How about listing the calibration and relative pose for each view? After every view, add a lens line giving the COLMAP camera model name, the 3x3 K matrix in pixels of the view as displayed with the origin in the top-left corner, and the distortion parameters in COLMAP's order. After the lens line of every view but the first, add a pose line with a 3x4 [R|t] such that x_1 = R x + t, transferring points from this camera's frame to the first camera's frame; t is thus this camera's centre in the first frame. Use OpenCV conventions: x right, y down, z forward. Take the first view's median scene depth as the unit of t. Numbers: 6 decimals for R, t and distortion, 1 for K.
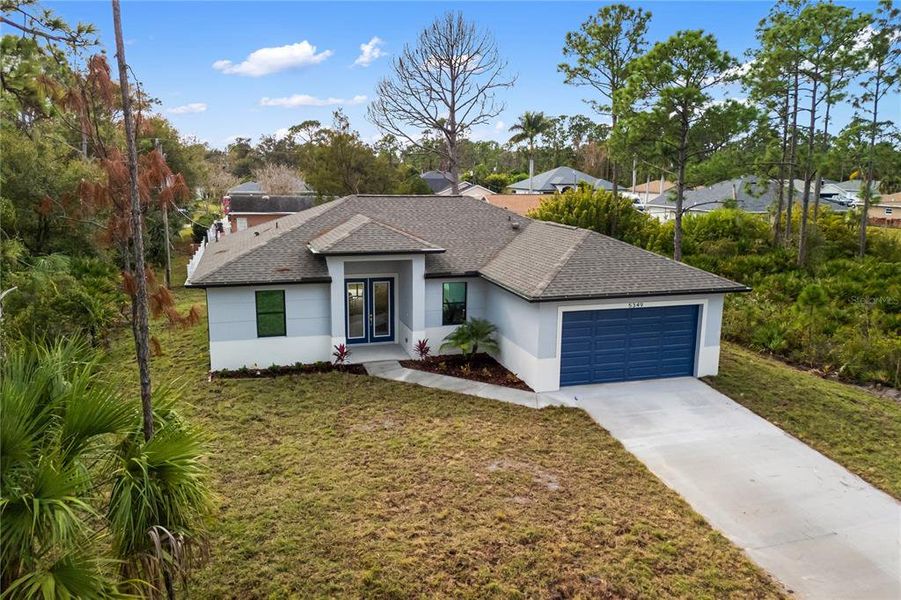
lens RADIAL K [[665.8, 0, 457.1], [0, 665.8, 307.7], [0, 0, 1]] dist [0.041291, -0.003775]
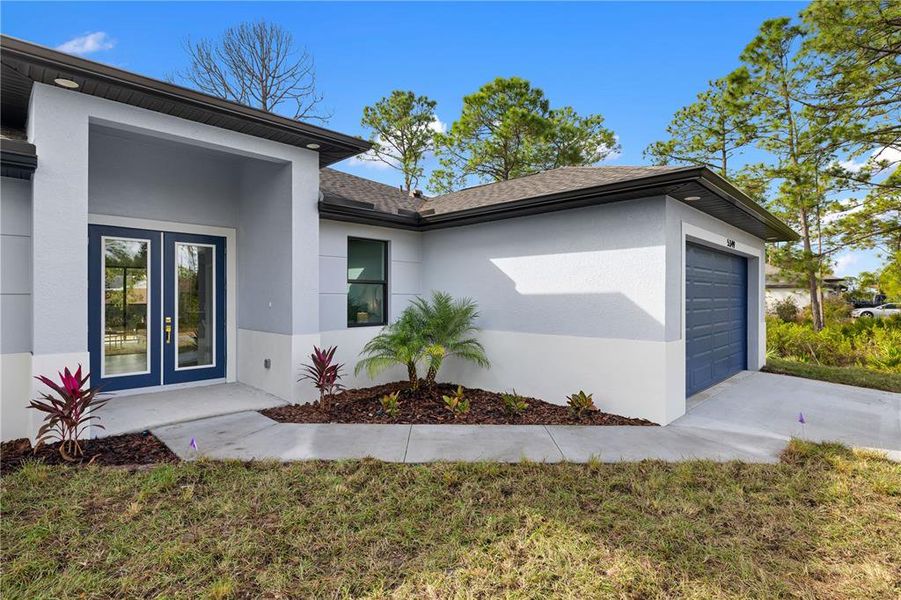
lens RADIAL K [[444.9, 0, 457.8], [0, 444.9, 301.6], [0, 0, 1]] dist [-0.013479, 0.000663]
pose [[0.874917, -0.015797, 0.484016, -0.118412], [0.108009, 0.980658, -0.163232, 0.076966], [-0.472075, 0.195093, 0.859700, 0.755439]]
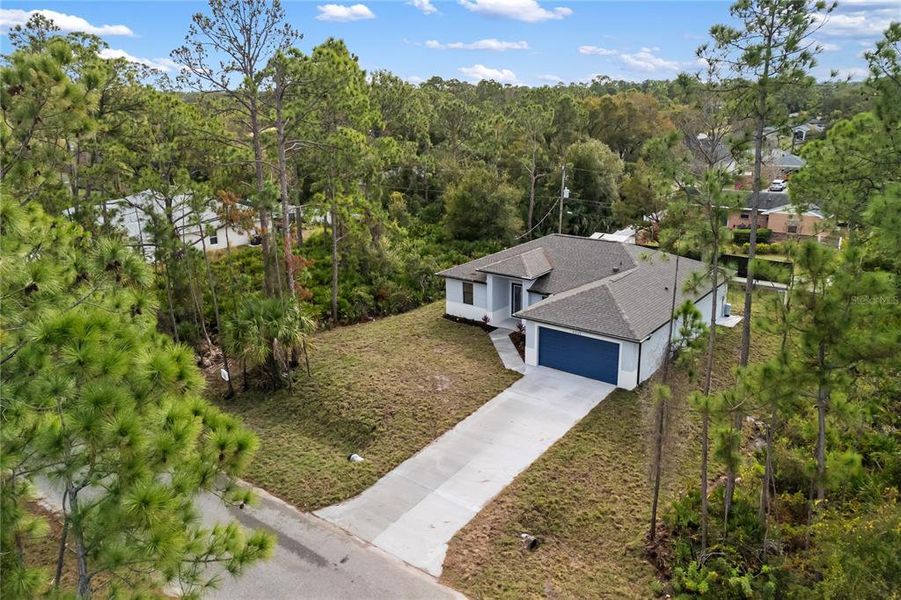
lens RADIAL K [[659.1, 0, 455.8], [0, 659.1, 299.9], [0, 0, 1]] dist [0.000676, -0.000040]
pose [[0.586872, 0.220239, -0.779151, 1.348271], [-0.143129, 0.975360, 0.167892, -0.320507], [0.796929, 0.012988, 0.603933, -0.291487]]
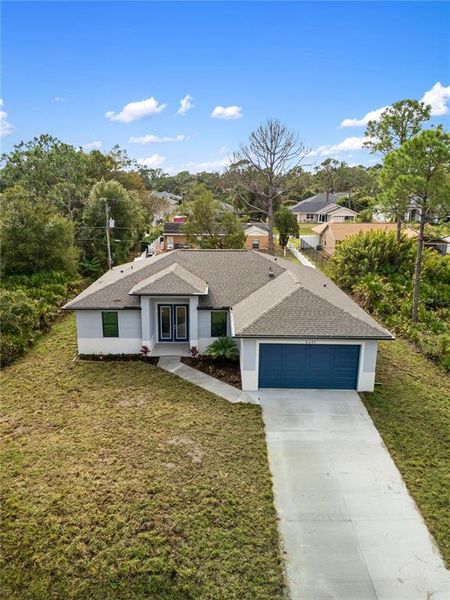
lens RADIAL K [[451.9, 0, 221.4], [0, 451.9, 295.3], [0, 0, 1]] dist [0.044247, -0.005630]
pose [[0.955879, 0.069137, -0.285510, 0.347632], [-0.056978, 0.997088, 0.050689, -0.148958], [0.288183, -0.032185, 0.957034, -0.064906]]
